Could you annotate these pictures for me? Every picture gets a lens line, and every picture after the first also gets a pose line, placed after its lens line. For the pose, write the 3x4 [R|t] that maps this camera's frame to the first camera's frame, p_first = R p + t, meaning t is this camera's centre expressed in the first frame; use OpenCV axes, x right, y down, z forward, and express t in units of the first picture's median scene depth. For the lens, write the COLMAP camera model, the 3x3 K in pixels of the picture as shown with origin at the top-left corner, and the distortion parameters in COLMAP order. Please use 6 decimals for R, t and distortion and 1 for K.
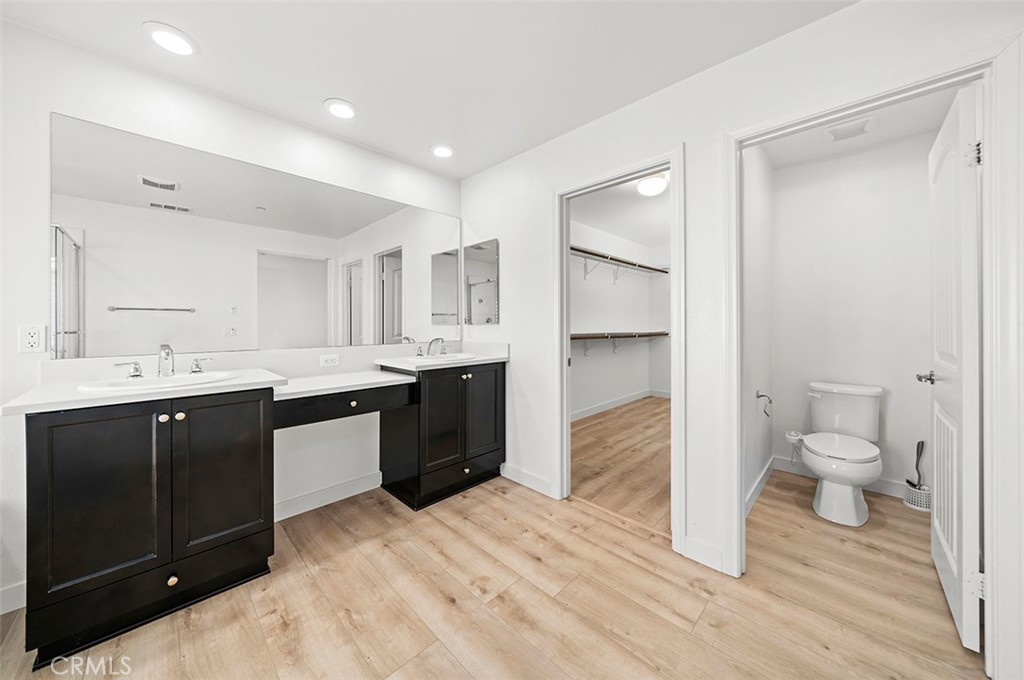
lens RADIAL K [[347.0, 0, 517.1], [0, 347.0, 324.3], [0, 0, 1]] dist [-0.004531, 0.000167]
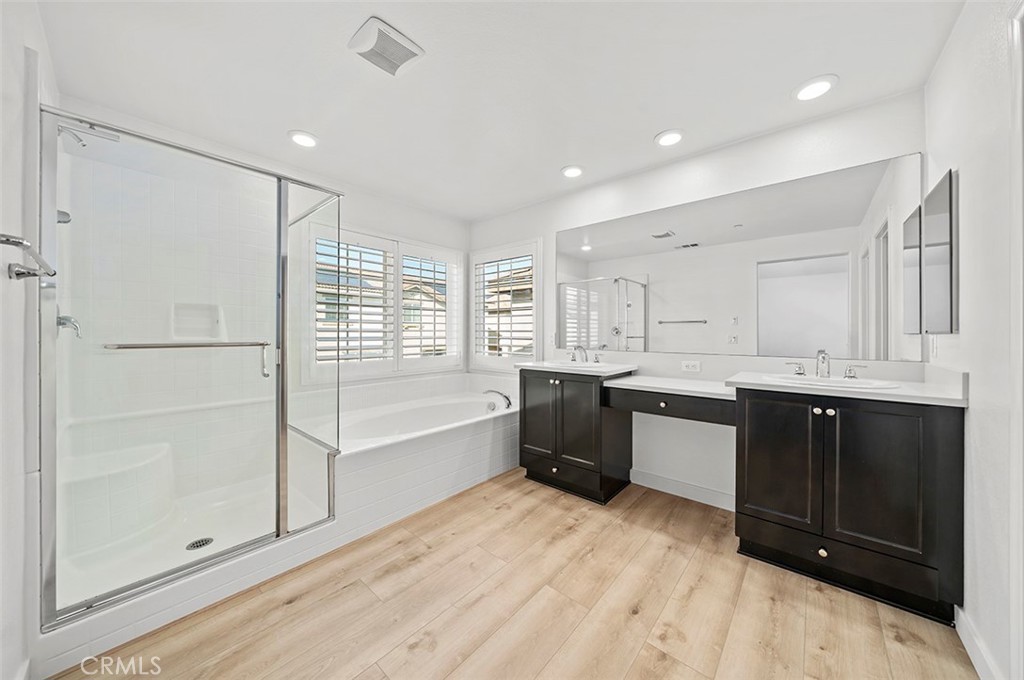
lens RADIAL K [[347.0, 0, 509.9], [0, 347.0, 333.7], [0, 0, 1]] dist [-0.004531, 0.000167]
pose [[0.071037, 0.005144, -0.997460, 0.619765], [-0.005023, 0.999976, 0.004800, 0.001418], [0.997461, 0.004669, 0.071062, 0.459123]]
